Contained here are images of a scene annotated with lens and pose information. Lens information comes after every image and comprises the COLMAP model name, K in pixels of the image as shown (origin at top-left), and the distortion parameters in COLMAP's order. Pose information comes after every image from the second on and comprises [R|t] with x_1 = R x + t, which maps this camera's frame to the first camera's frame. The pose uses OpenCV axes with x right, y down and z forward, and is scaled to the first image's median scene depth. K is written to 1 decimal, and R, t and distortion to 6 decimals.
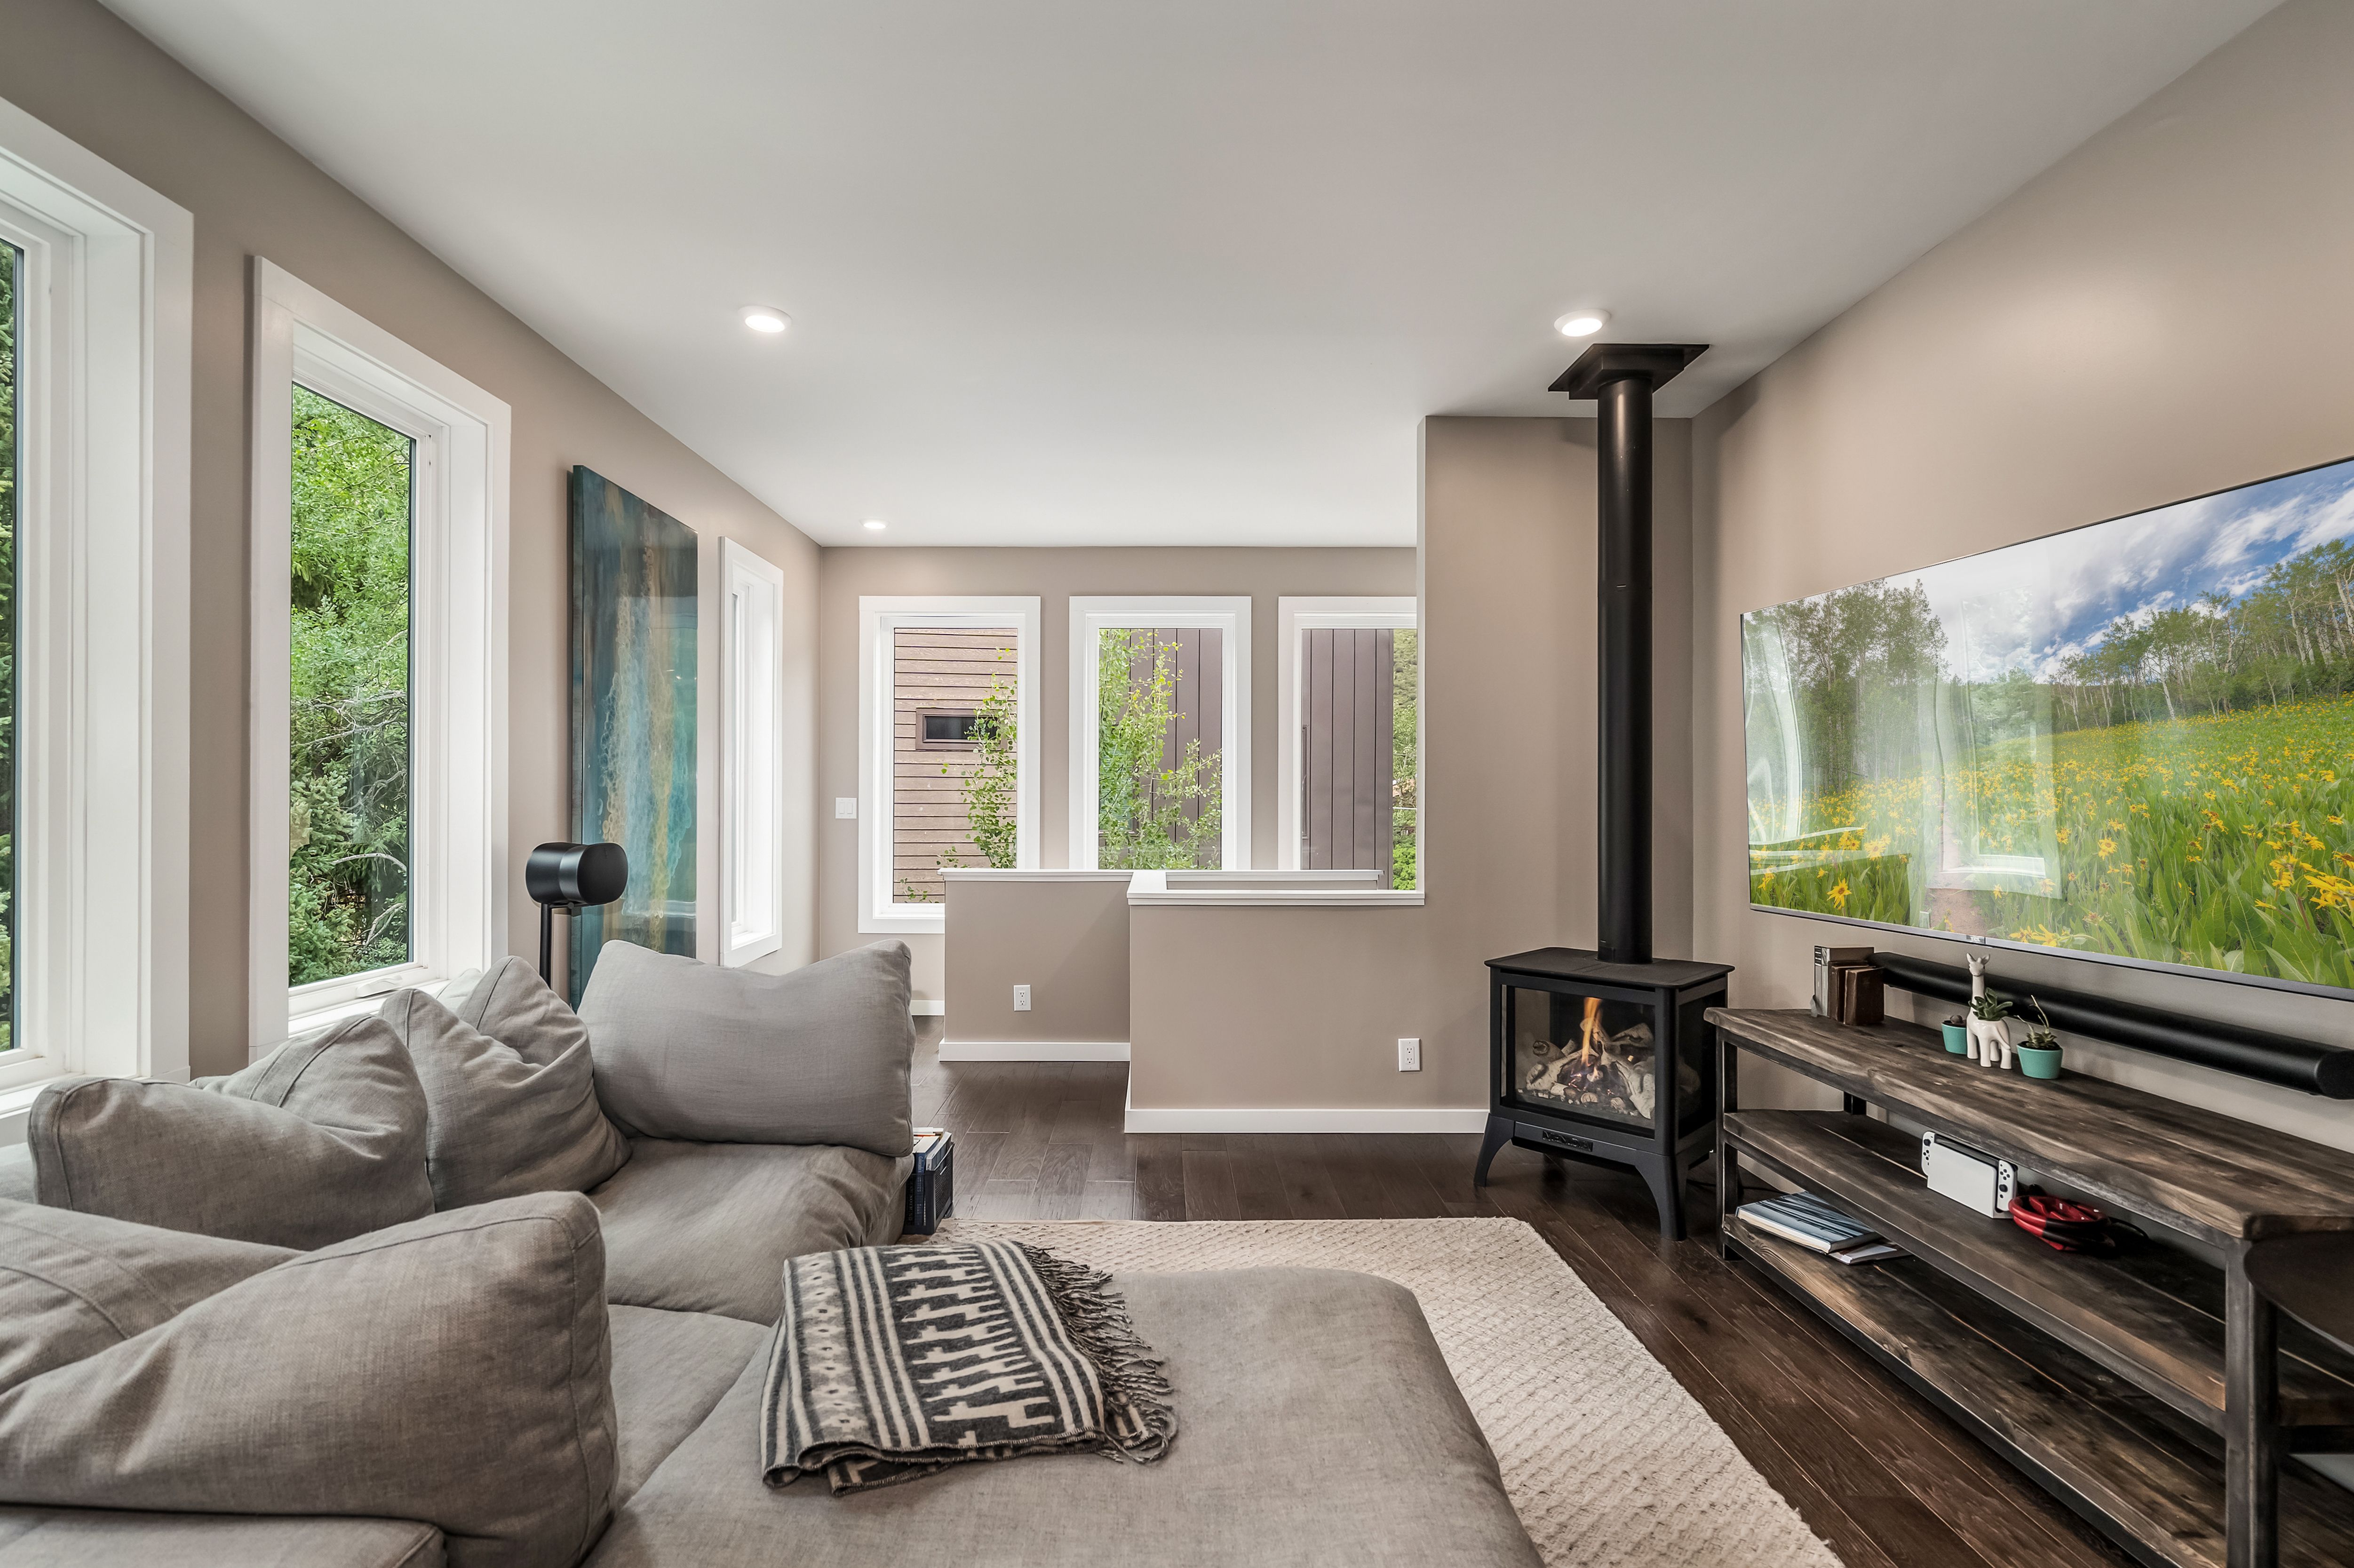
lens RADIAL K [[1056.4, 0, 1177.0], [0, 1056.4, 784.0], [0, 0, 1]] dist [0.002796, 0.000306]
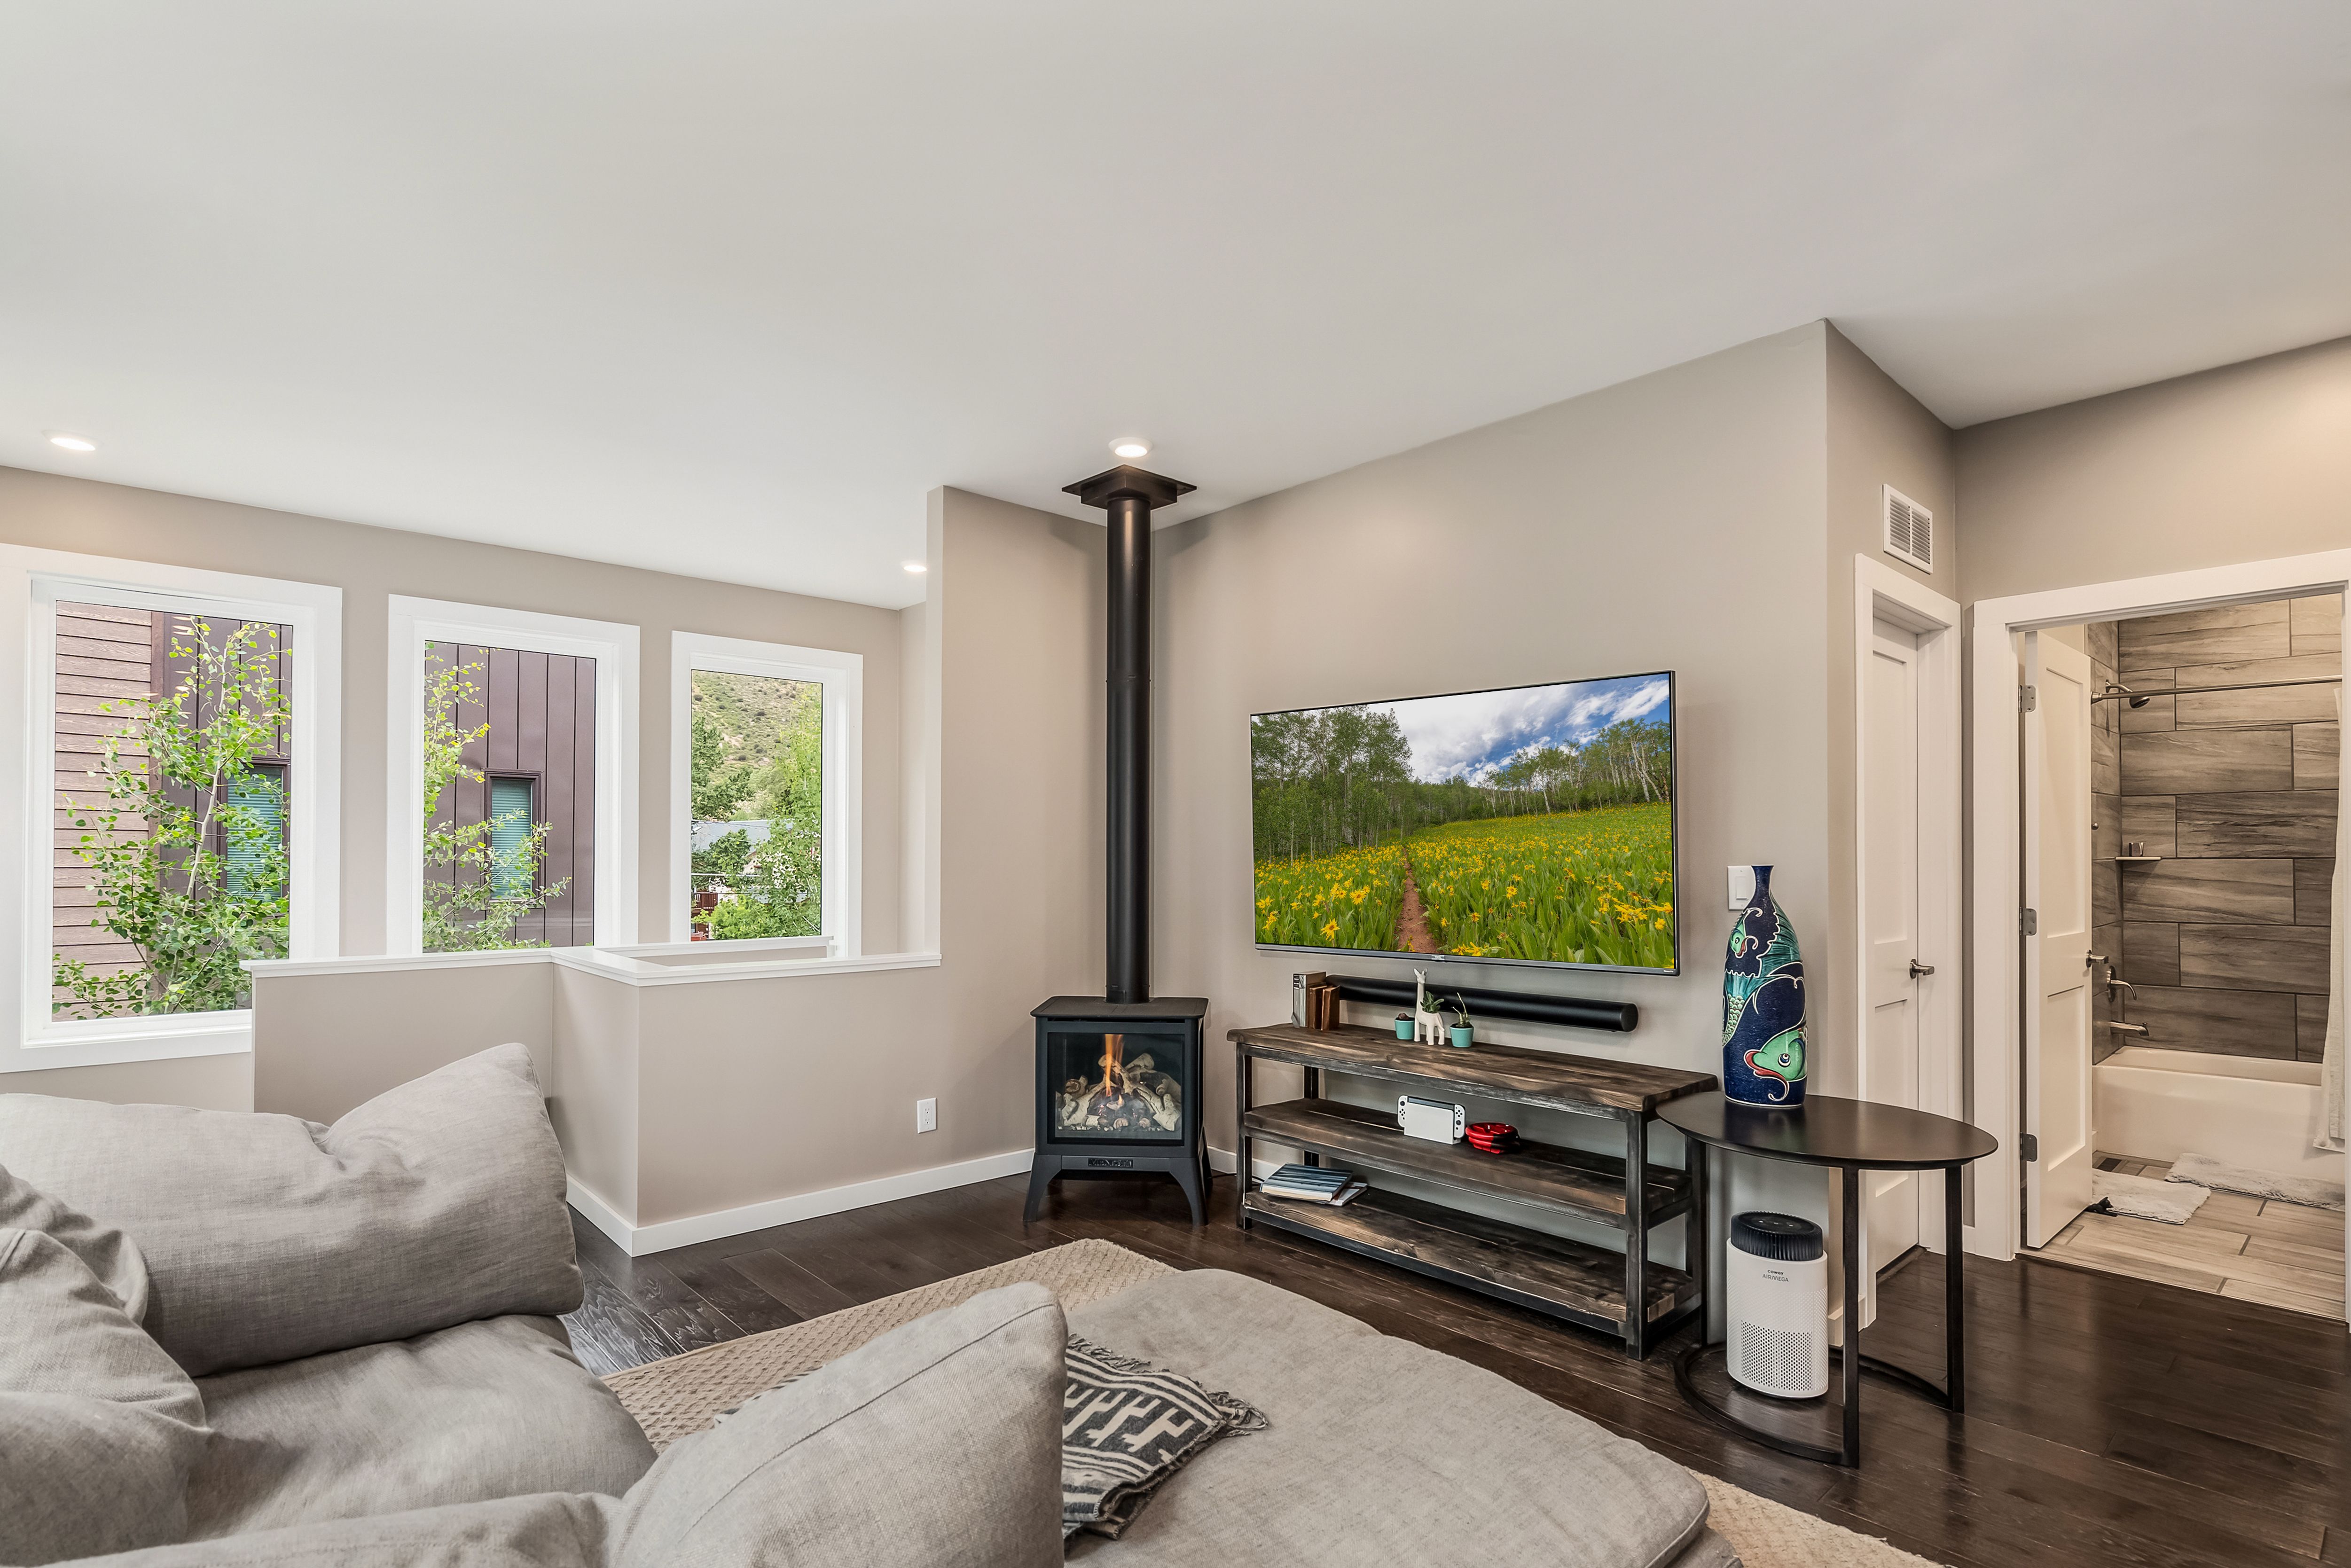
lens RADIAL K [[1117.0, 0, 1176.2], [0, 1117.0, 820.4], [0, 0, 1]] dist [0.000180, -0.000159]
pose [[0.746041, 0.027485, 0.665332, -0.526837], [-0.012588, 0.999551, -0.027176, 0.001851], [-0.665781, 0.011900, 0.746053, 0.074615]]
